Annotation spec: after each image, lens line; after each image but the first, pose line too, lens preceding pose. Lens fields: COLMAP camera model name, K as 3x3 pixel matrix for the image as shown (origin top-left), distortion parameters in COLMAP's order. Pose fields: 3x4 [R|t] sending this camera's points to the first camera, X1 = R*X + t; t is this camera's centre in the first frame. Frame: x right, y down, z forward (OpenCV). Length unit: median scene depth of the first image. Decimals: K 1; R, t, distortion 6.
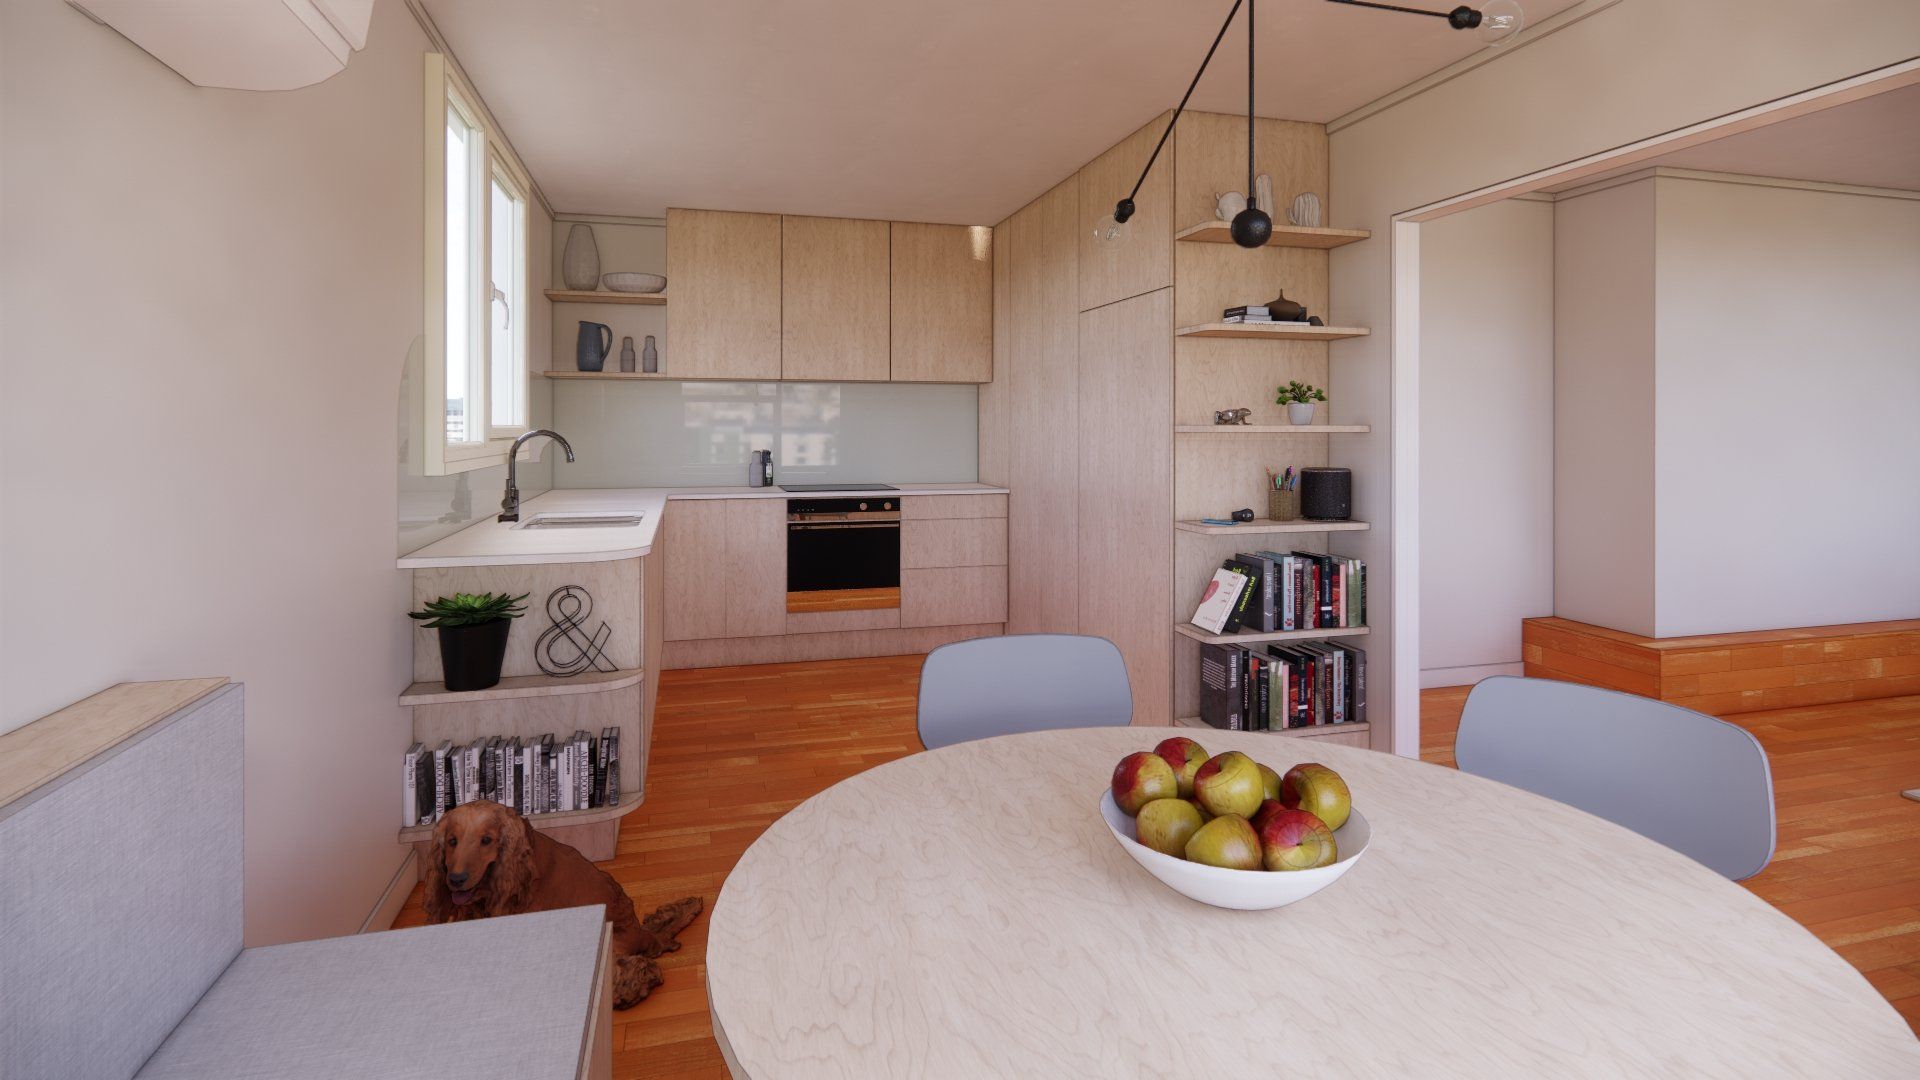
lens RADIAL K [[961.6, 0, 962.9], [0, 961.6, 431.6], [0, 0, 1]] dist [-0.000231, 0.001420]
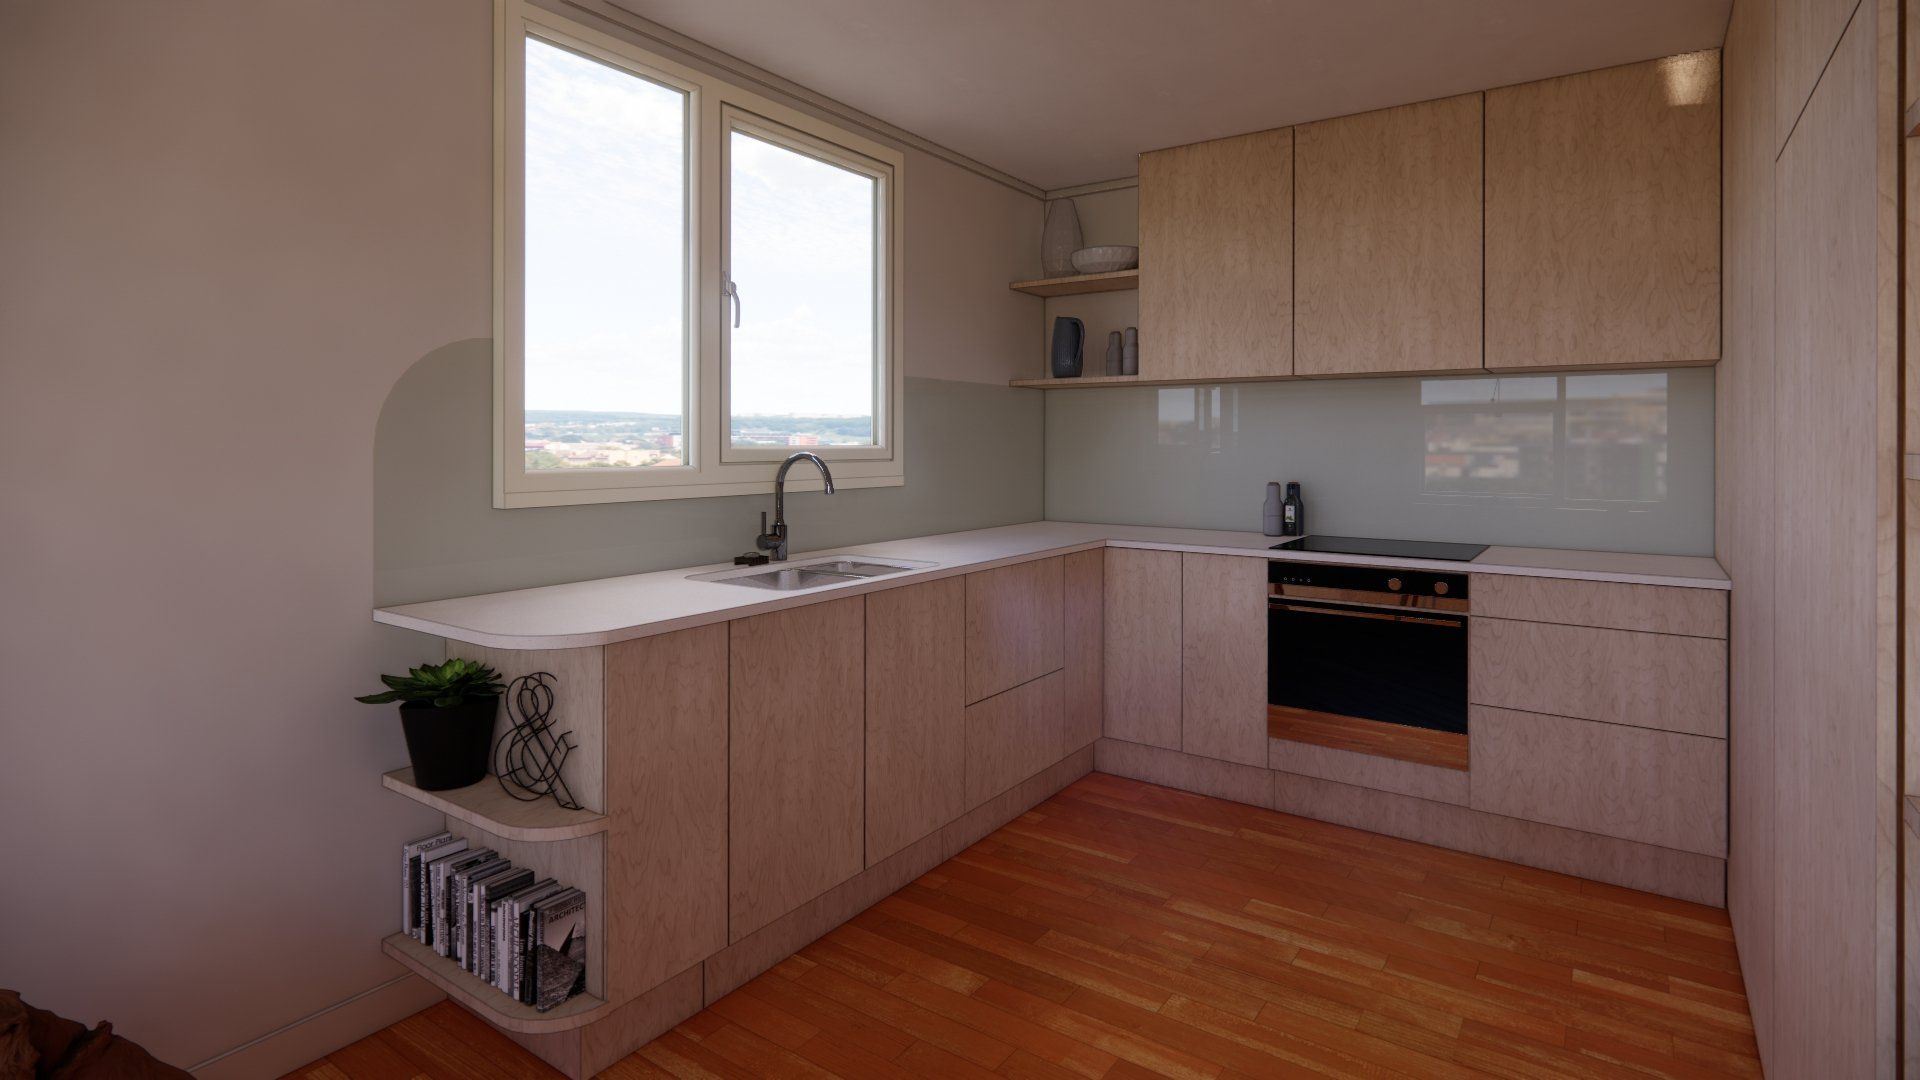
lens RADIAL K [[961.6, 0, 954.6], [0, 961.6, 443.8], [0, 0, 1]] dist [-0.000231, 0.001420]
pose [[0.633061, 0.001711, -0.774100, 0.249657], [-0.005412, 0.999983, -0.002217, -0.007494], [0.774083, 0.005593, 0.633059, 0.577369]]
